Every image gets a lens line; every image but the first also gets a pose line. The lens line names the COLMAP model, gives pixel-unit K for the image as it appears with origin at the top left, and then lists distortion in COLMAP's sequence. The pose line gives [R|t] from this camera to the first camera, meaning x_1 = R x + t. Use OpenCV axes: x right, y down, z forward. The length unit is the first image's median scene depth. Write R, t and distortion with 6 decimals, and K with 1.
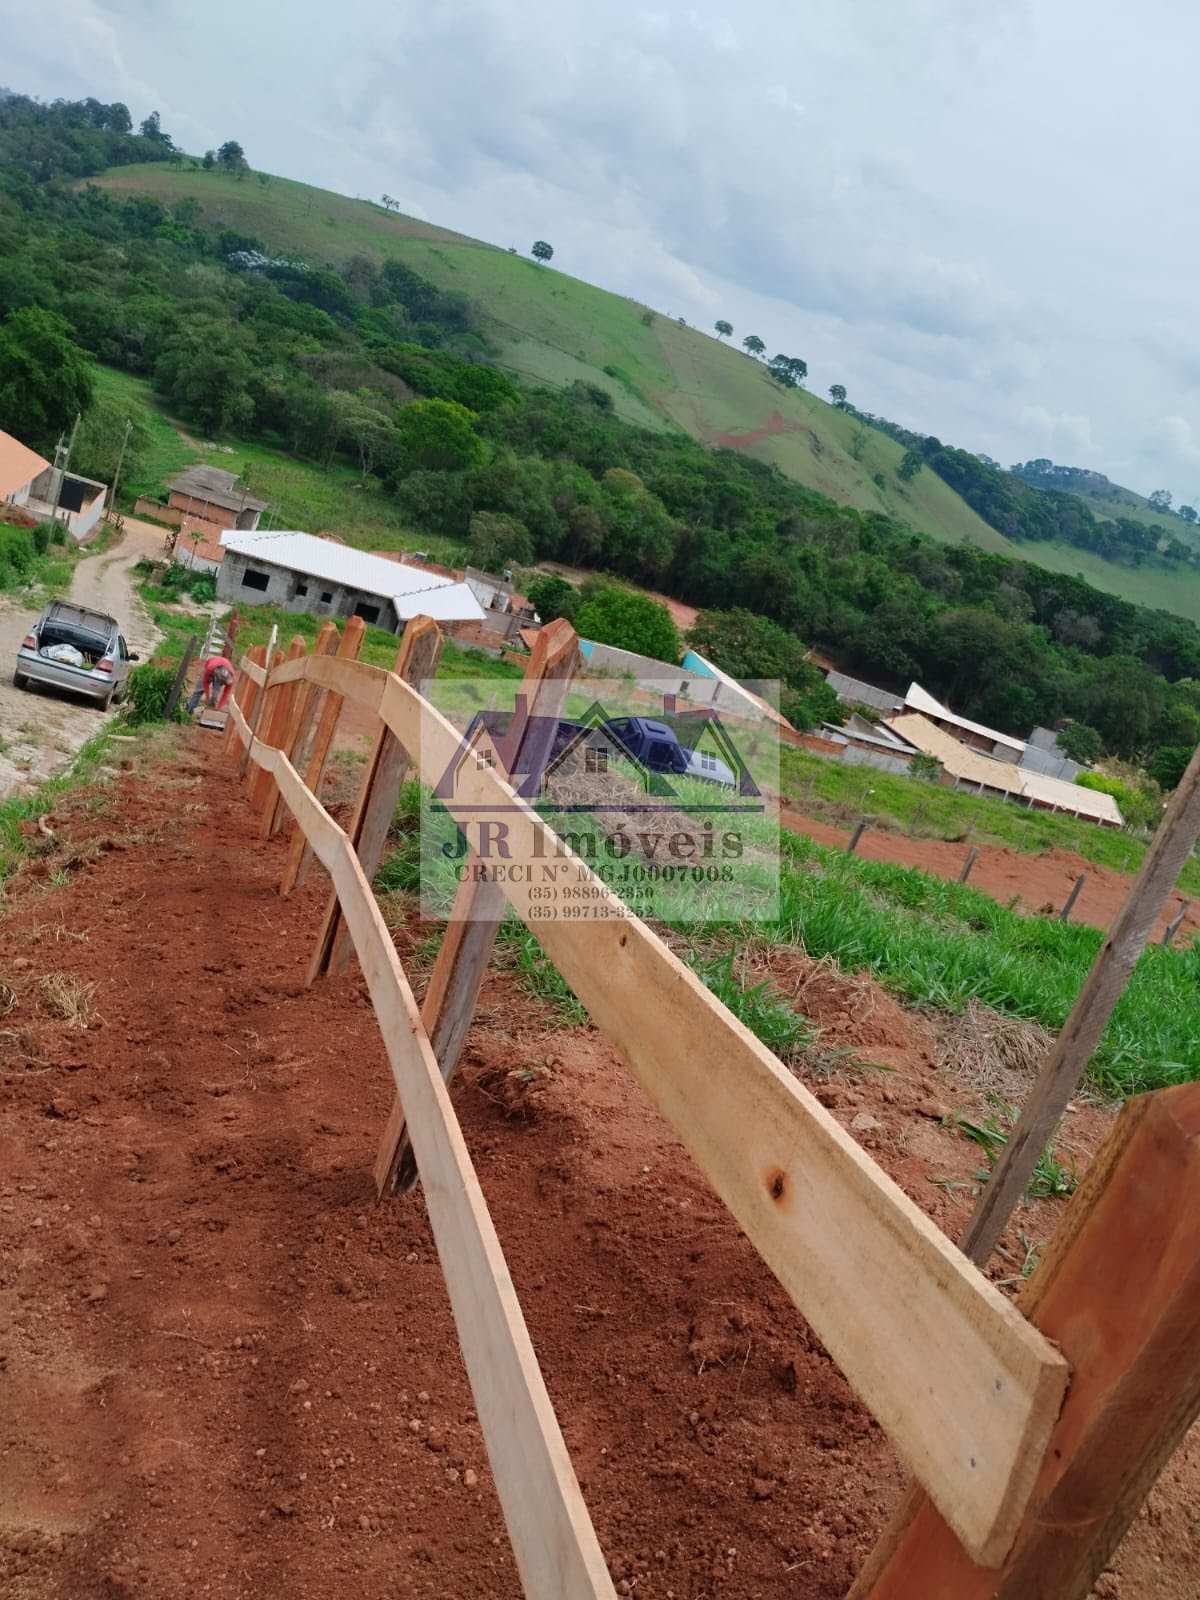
lens RADIAL K [[1349.1, 0, 611.2], [0, 1349.1, 799.0], [0, 0, 1]] dist [0.048567, -0.063674]
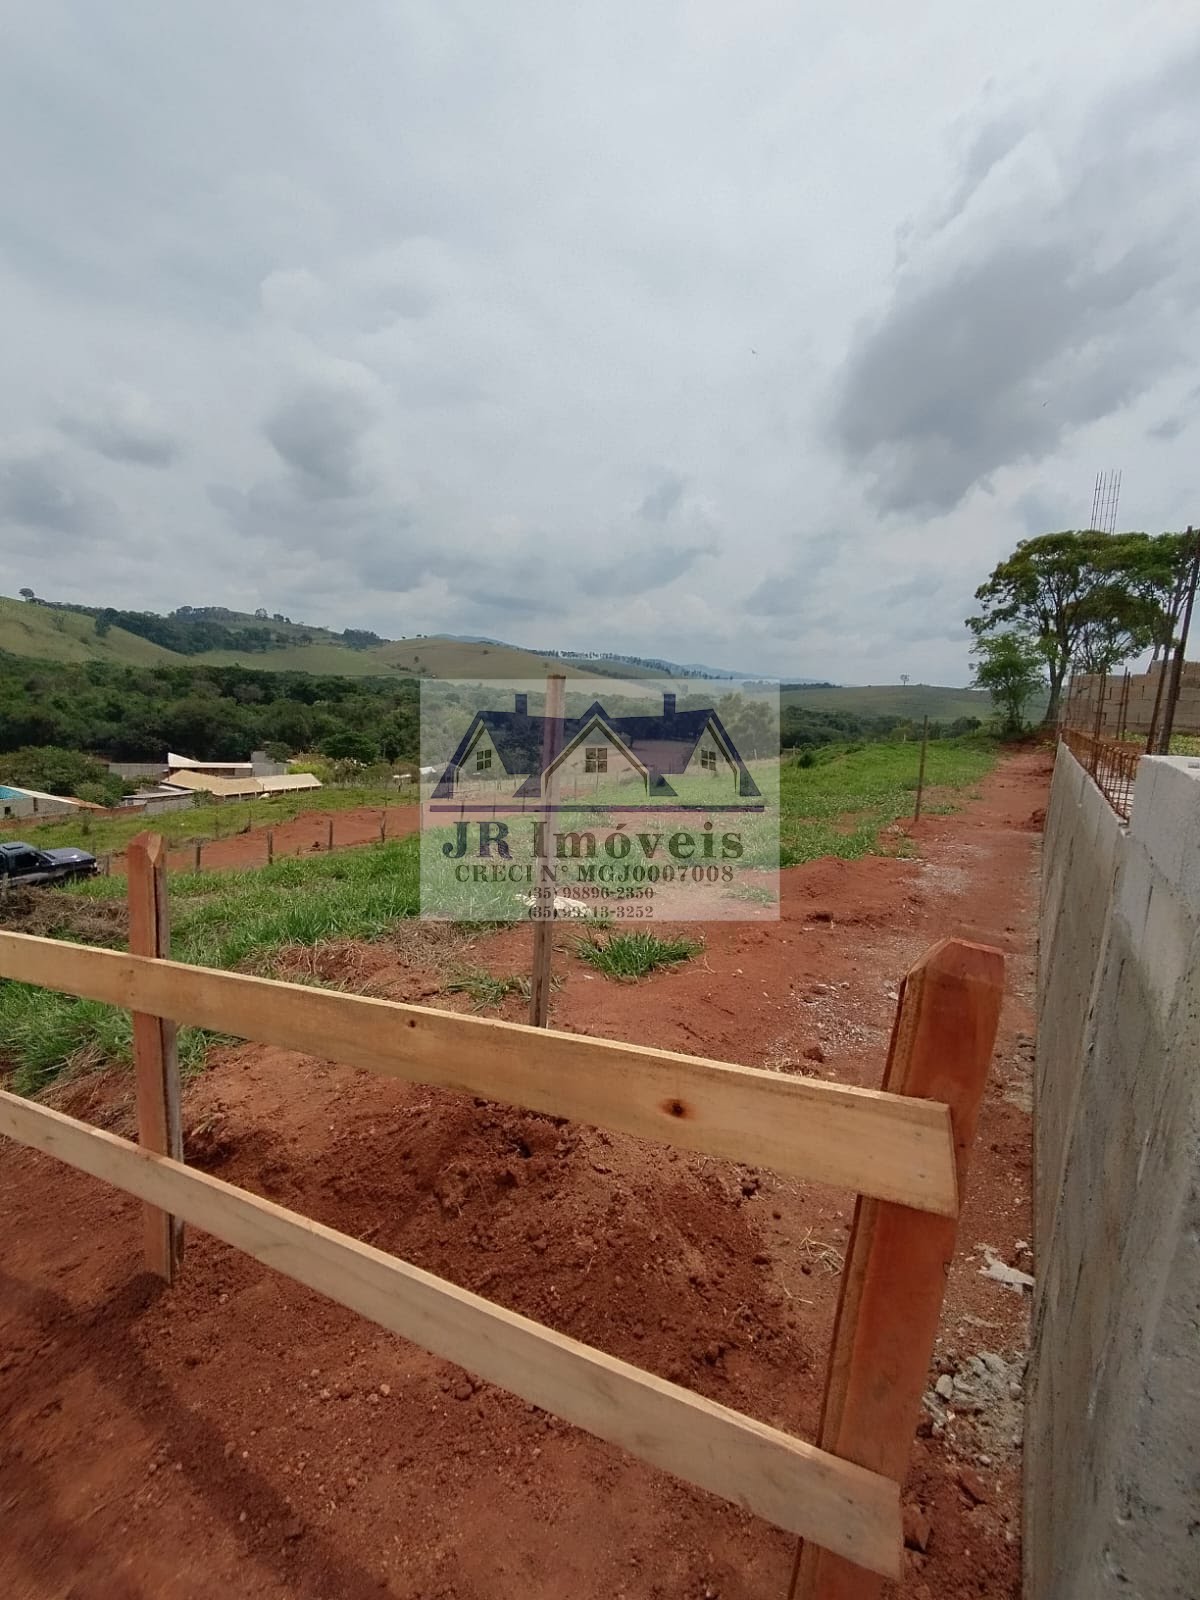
lens RADIAL K [[730.5, 0, 592.7], [0, 730.5, 784.9], [0, 0, 1]] dist [-0.000632, -0.000967]
pose [[0.679413, -0.372428, 0.632214, -0.133877], [0.360703, 0.919840, 0.154233, -0.095235], [-0.638976, 0.123253, 0.759288, 0.110299]]
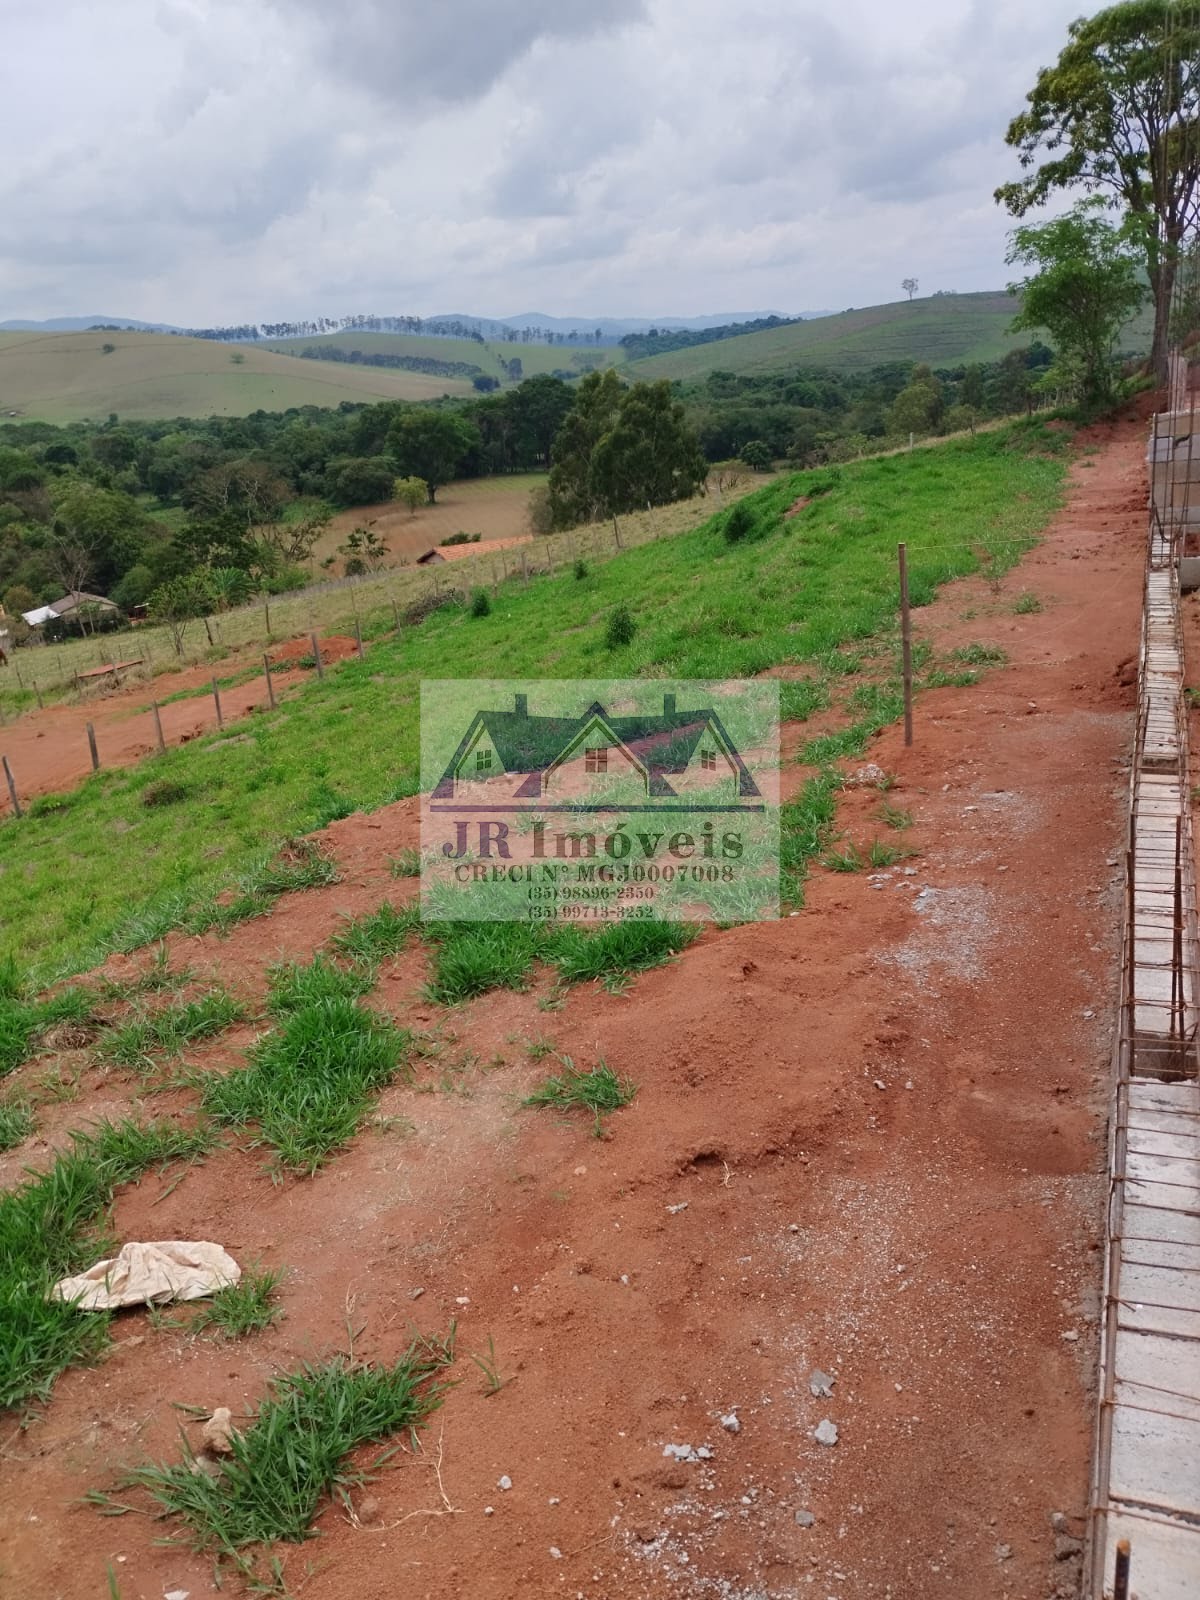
lens RADIAL K [[1349.1, 0, 611.2], [0, 1349.1, 799.0], [0, 0, 1]] dist [0.048567, -0.063674]
pose [[0.491950, -0.586560, 0.643377, 0.356649], [0.472461, 0.800568, 0.368608, -0.312628], [-0.731277, 0.122633, 0.670965, 0.077474]]
